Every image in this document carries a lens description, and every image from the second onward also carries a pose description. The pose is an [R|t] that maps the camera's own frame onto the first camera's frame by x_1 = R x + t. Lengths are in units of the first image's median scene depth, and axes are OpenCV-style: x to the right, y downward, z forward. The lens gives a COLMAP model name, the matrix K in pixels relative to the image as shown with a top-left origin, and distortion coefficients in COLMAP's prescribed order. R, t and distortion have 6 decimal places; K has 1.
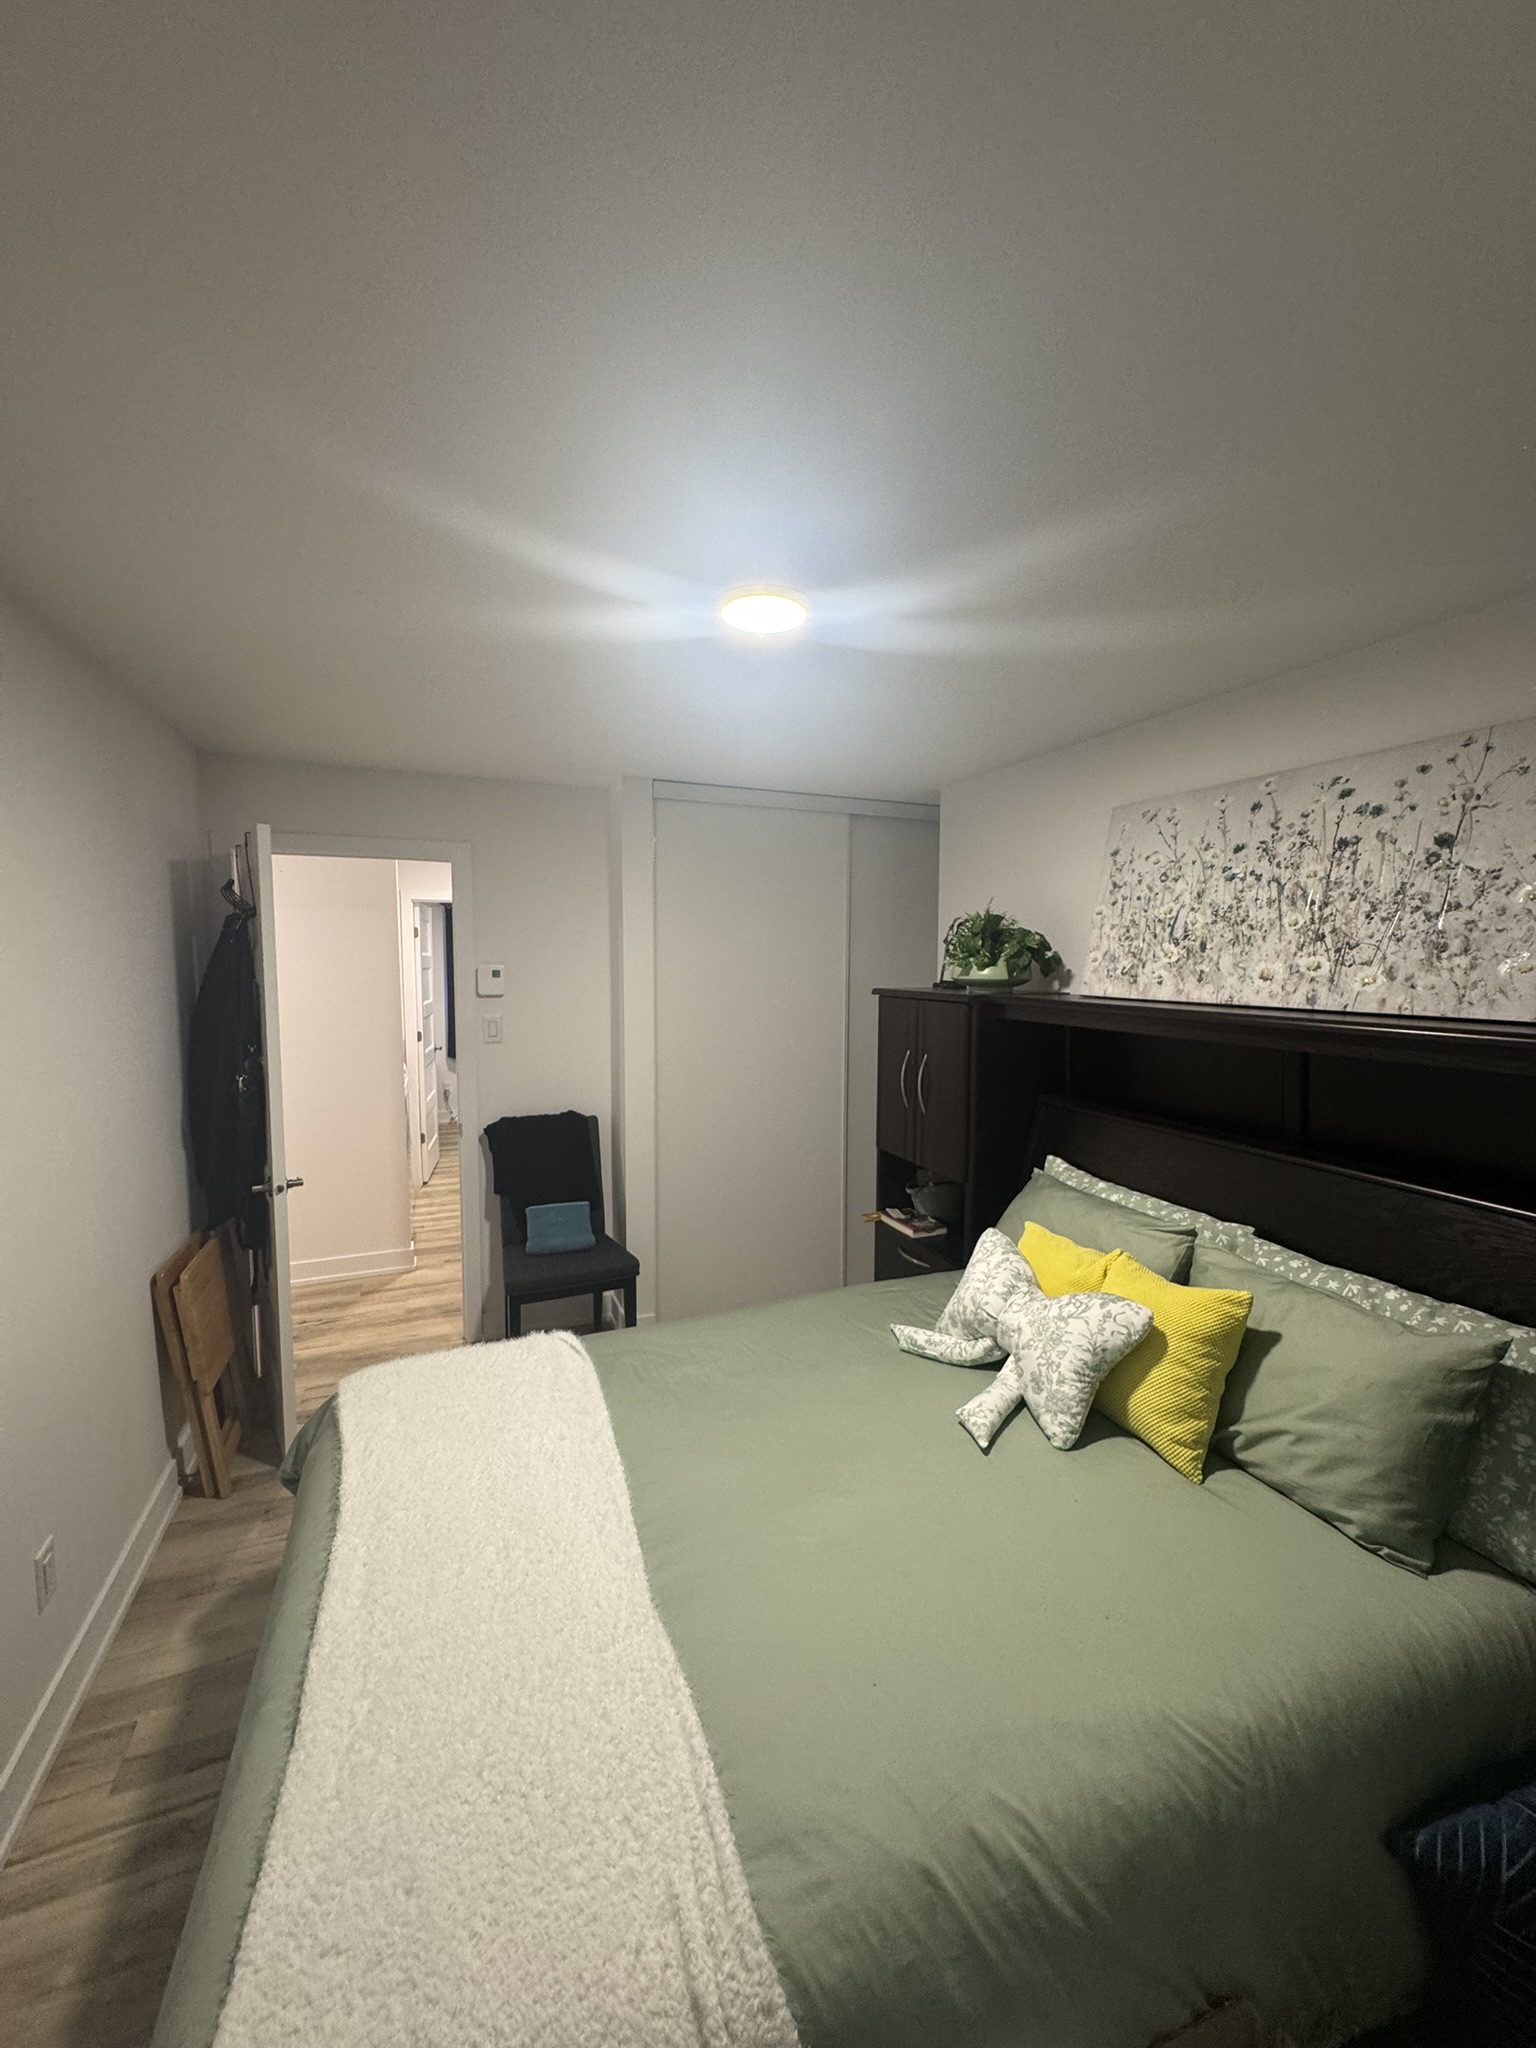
lens RADIAL K [[818.9, 0, 772.8], [0, 818.9, 1024.3], [0, 0, 1]] dist [0.000256, 0.000255]
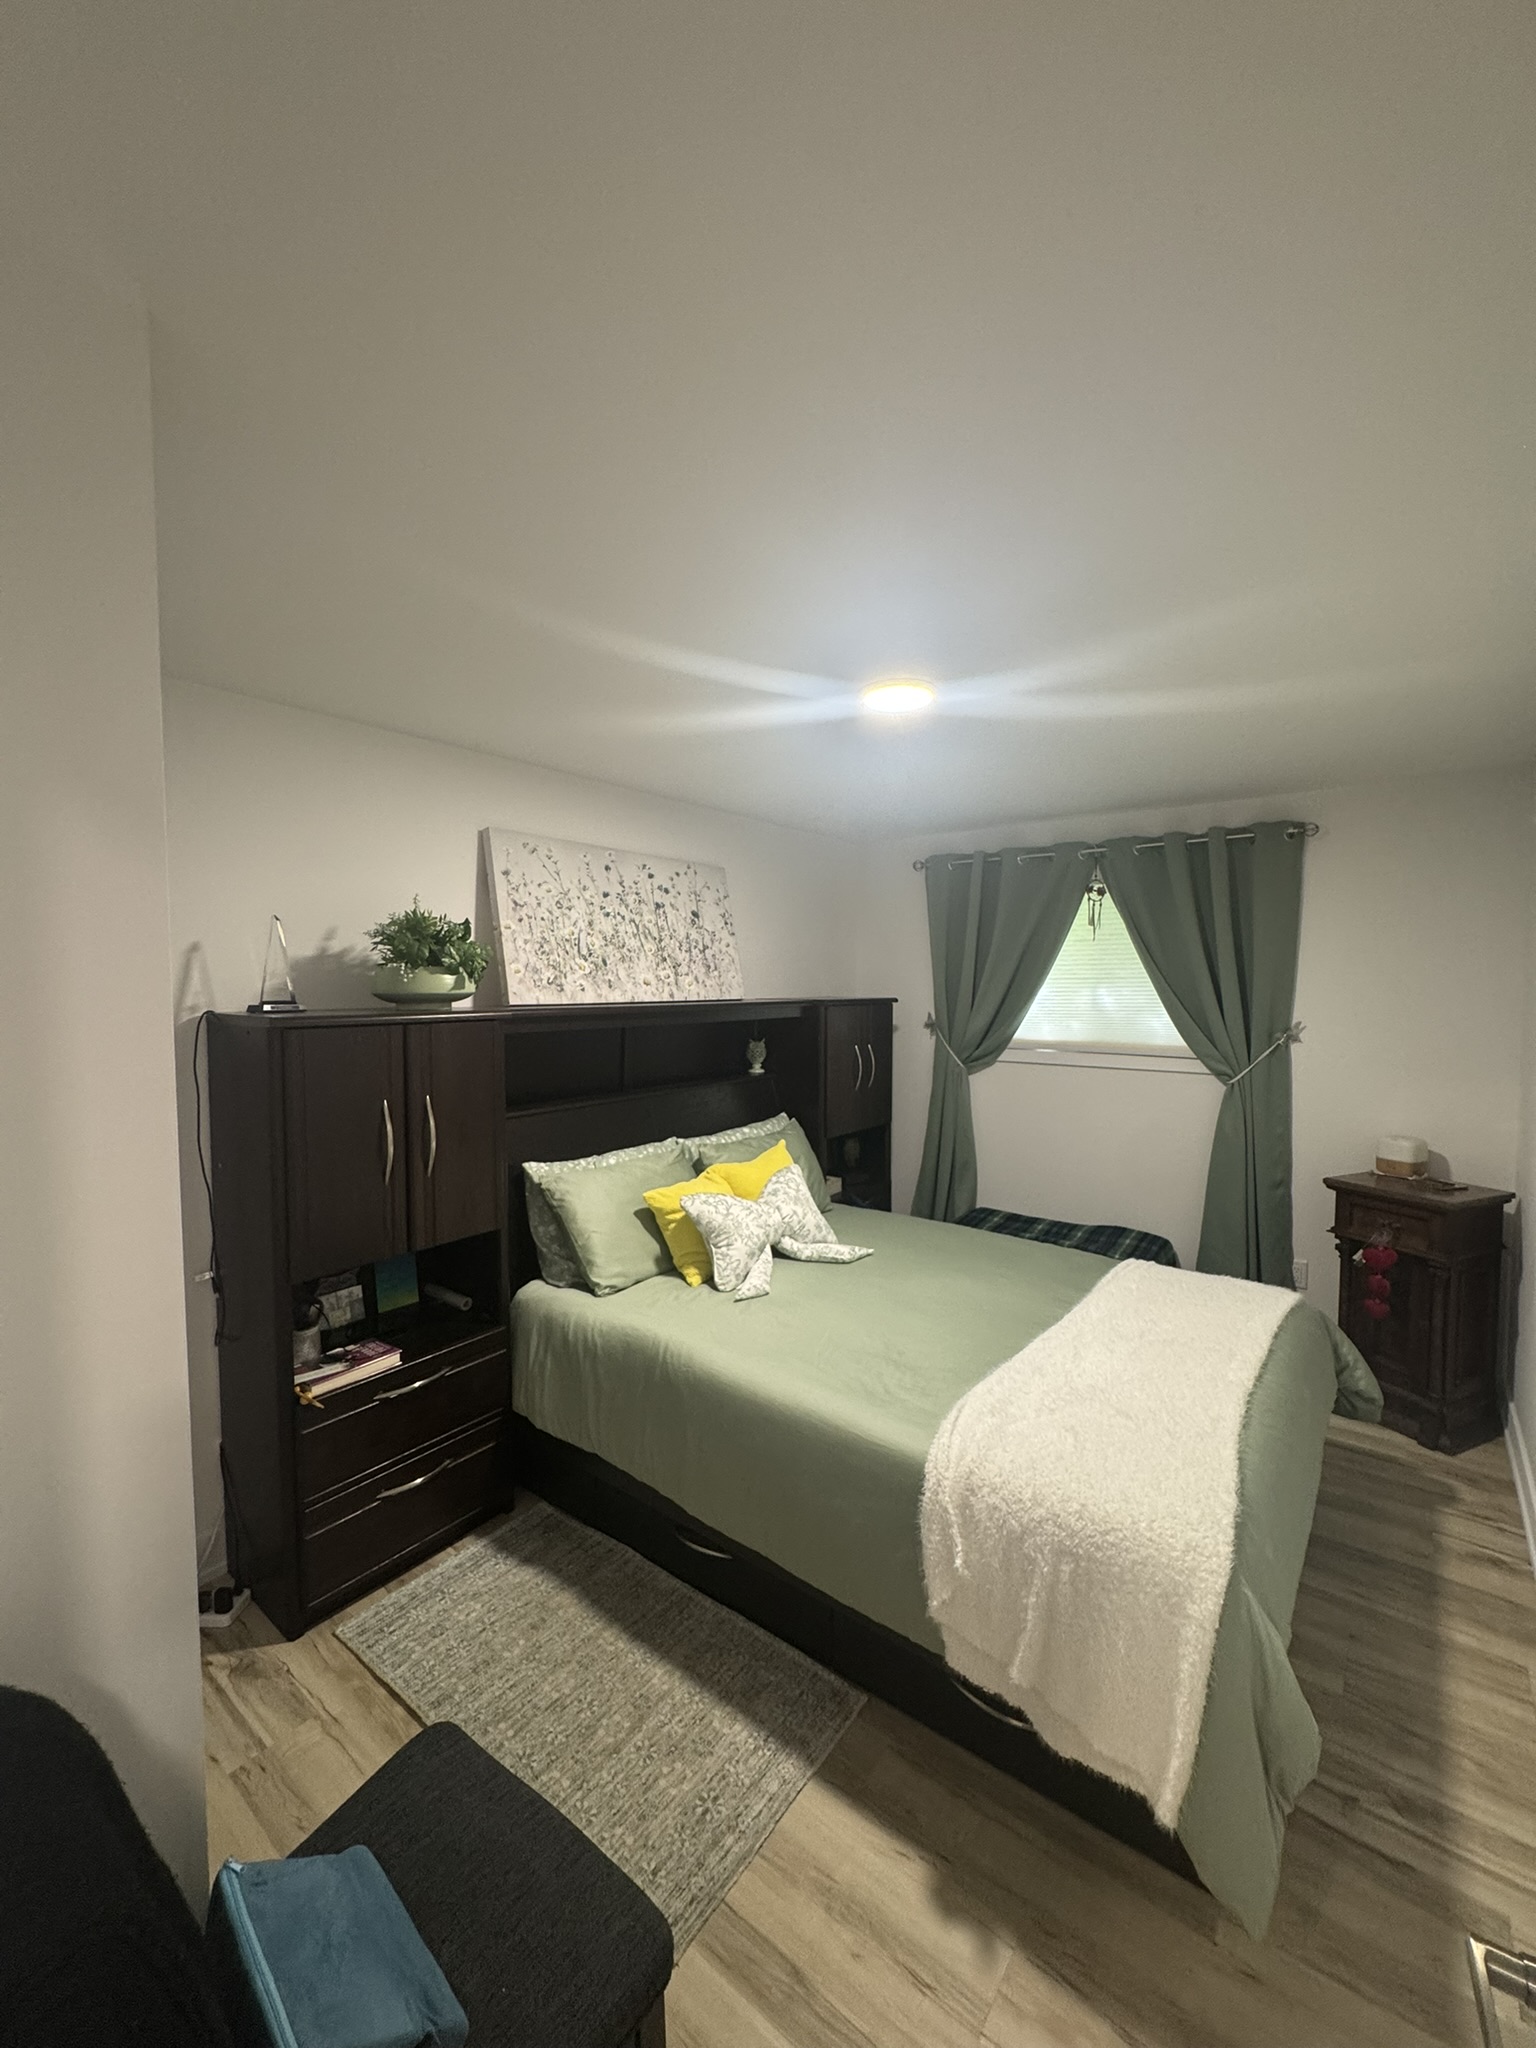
lens RADIAL K [[818.9, 0, 773.1], [0, 818.9, 1020.6], [0, 0, 1]] dist [0.000256, 0.000255]
pose [[-0.491990, -0.046494, 0.869358, -0.818653], [0.066624, 0.993634, 0.090845, -0.104288], [-0.868048, 0.102615, -0.485761, 1.438891]]
